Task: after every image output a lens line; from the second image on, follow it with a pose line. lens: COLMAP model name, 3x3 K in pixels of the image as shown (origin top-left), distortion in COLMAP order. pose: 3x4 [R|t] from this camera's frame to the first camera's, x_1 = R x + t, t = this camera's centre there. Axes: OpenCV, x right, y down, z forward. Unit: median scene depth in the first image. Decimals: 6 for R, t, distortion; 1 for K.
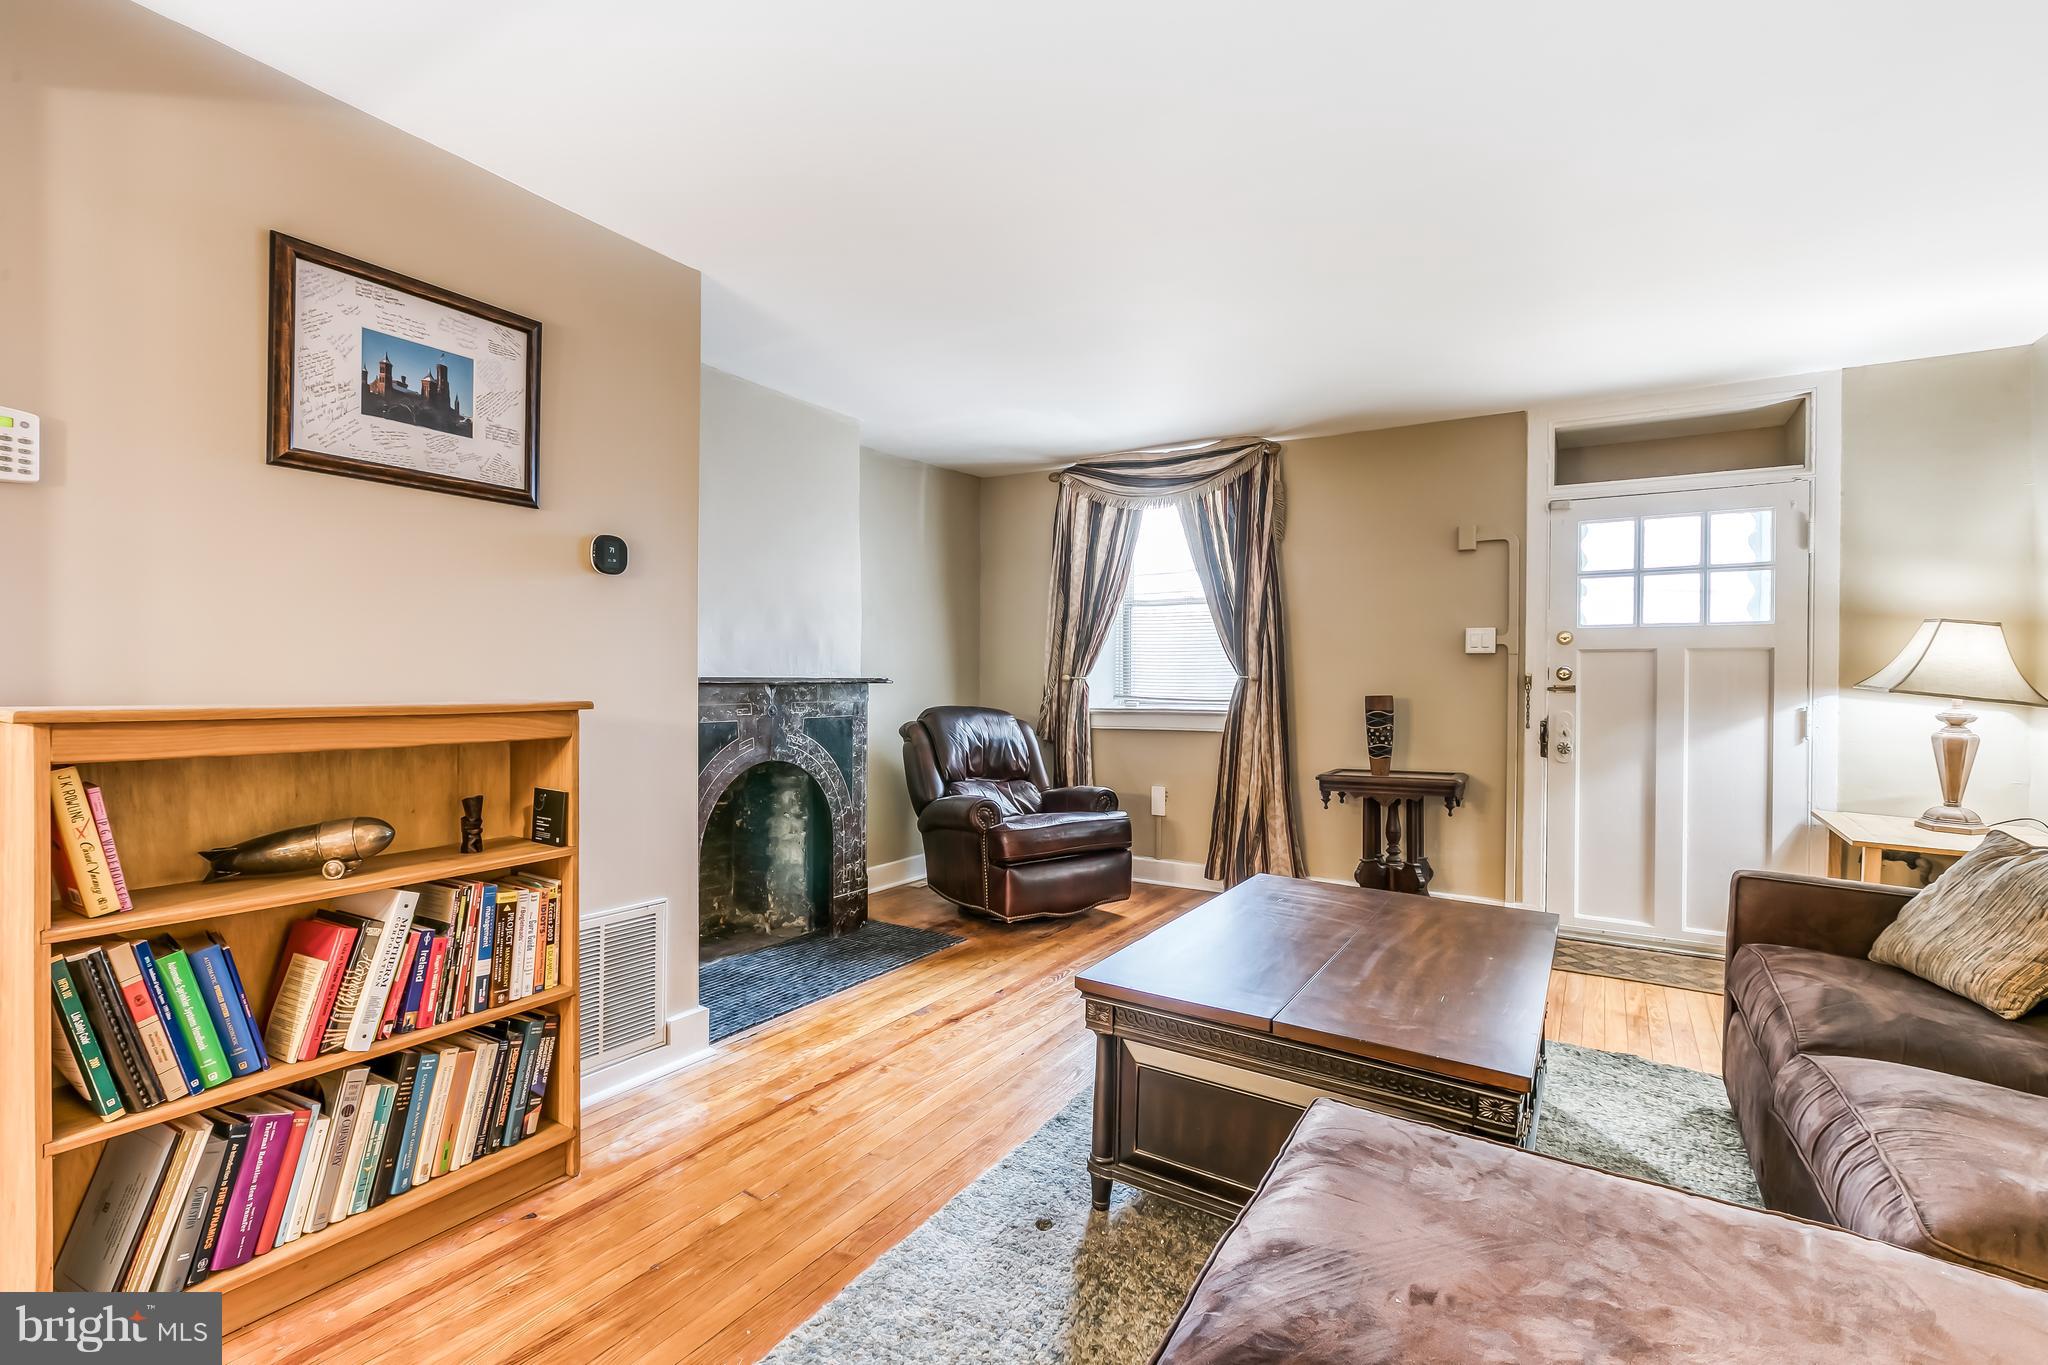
lens RADIAL K [[918.6, 0, 1013.0], [0, 918.6, 674.5], [0, 0, 1]] dist [-0.002870, -0.002483]
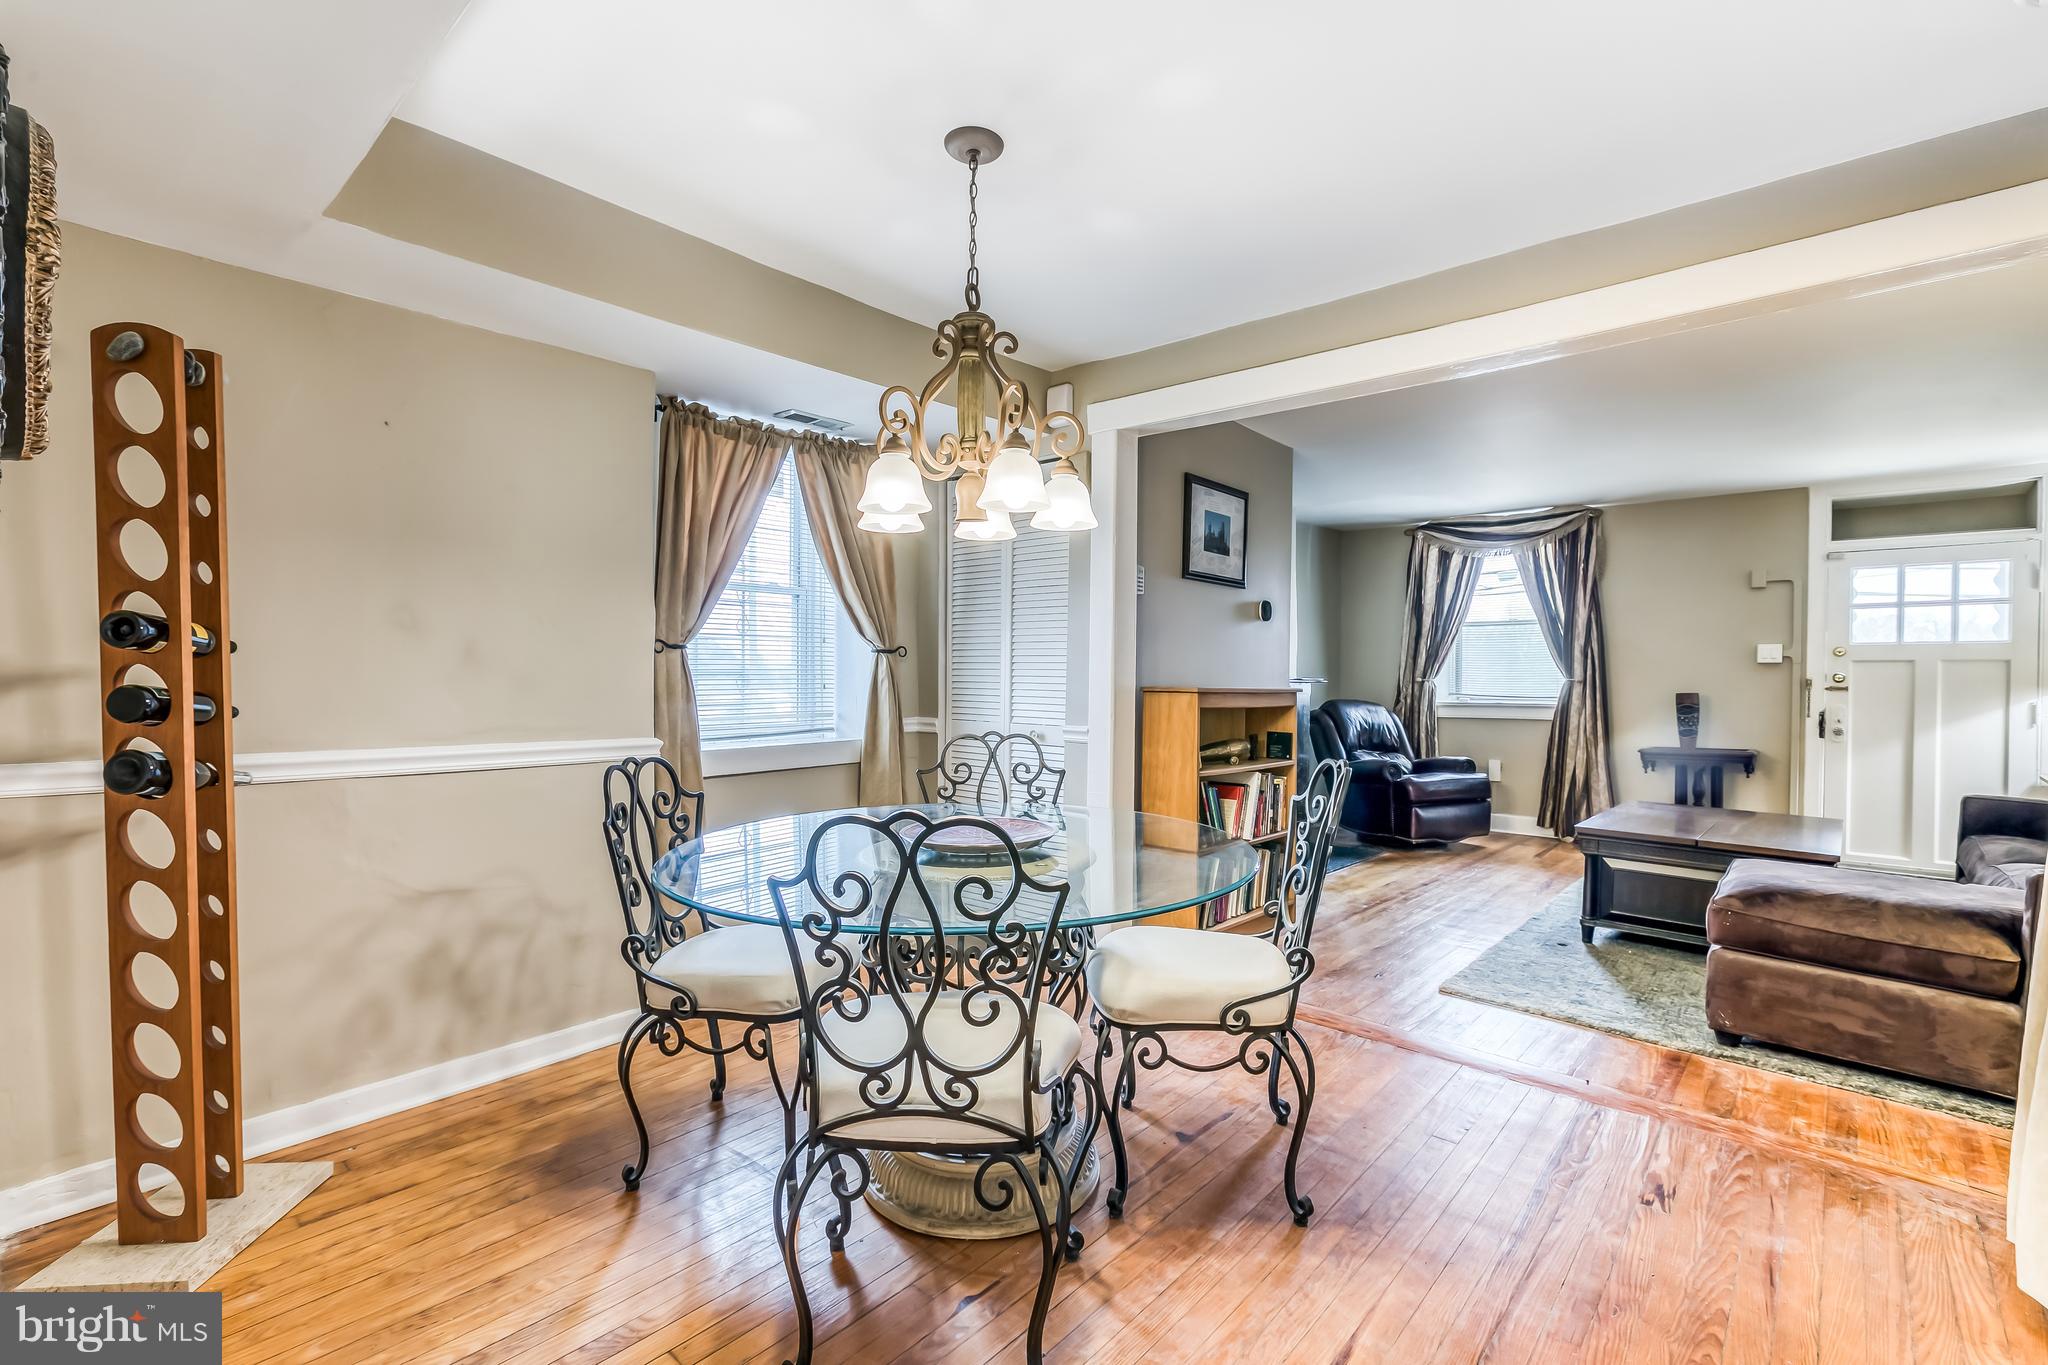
lens RADIAL K [[918.6, 0, 1009.4], [0, 918.6, 681.5], [0, 0, 1]] dist [-0.002870, -0.002483]
pose [[0.984251, 0.004647, -0.176714, -0.384341], [-0.004182, 0.999987, 0.003002, 0.005899], [0.176725, -0.002216, 0.984258, -0.575960]]
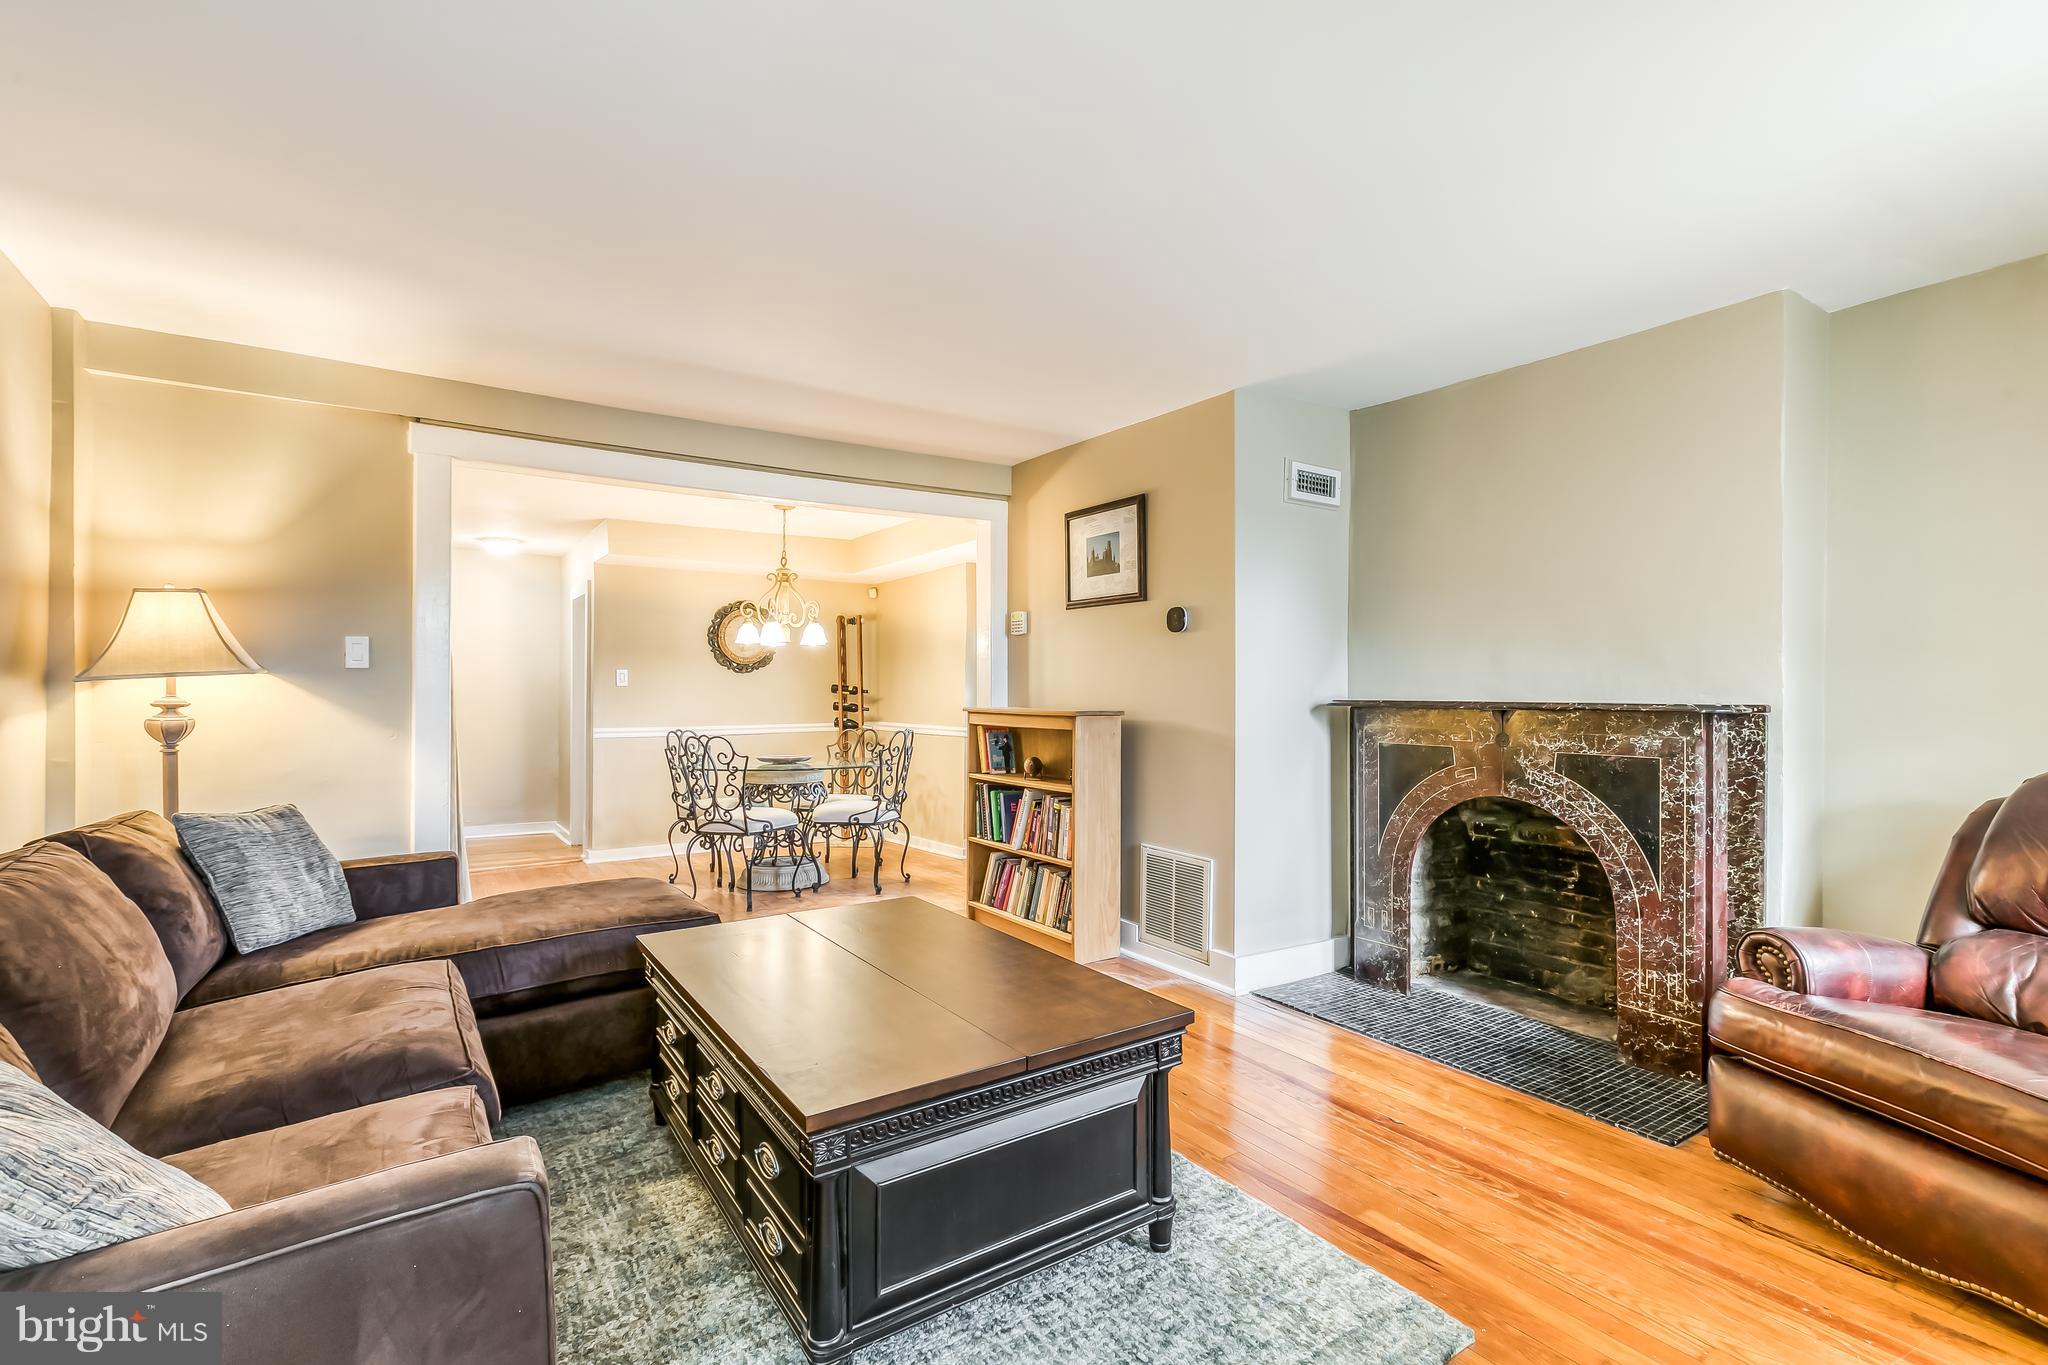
lens RADIAL K [[918.6, 0, 1021.5], [0, 918.6, 688.5], [0, 0, 1]] dist [-0.002870, -0.002483]
pose [[-0.401866, -0.010483, -0.915639, 0.664981], [-0.003082, 0.999944, -0.010096, 0.000672], [0.915693, -0.001236, -0.401876, 0.856012]]
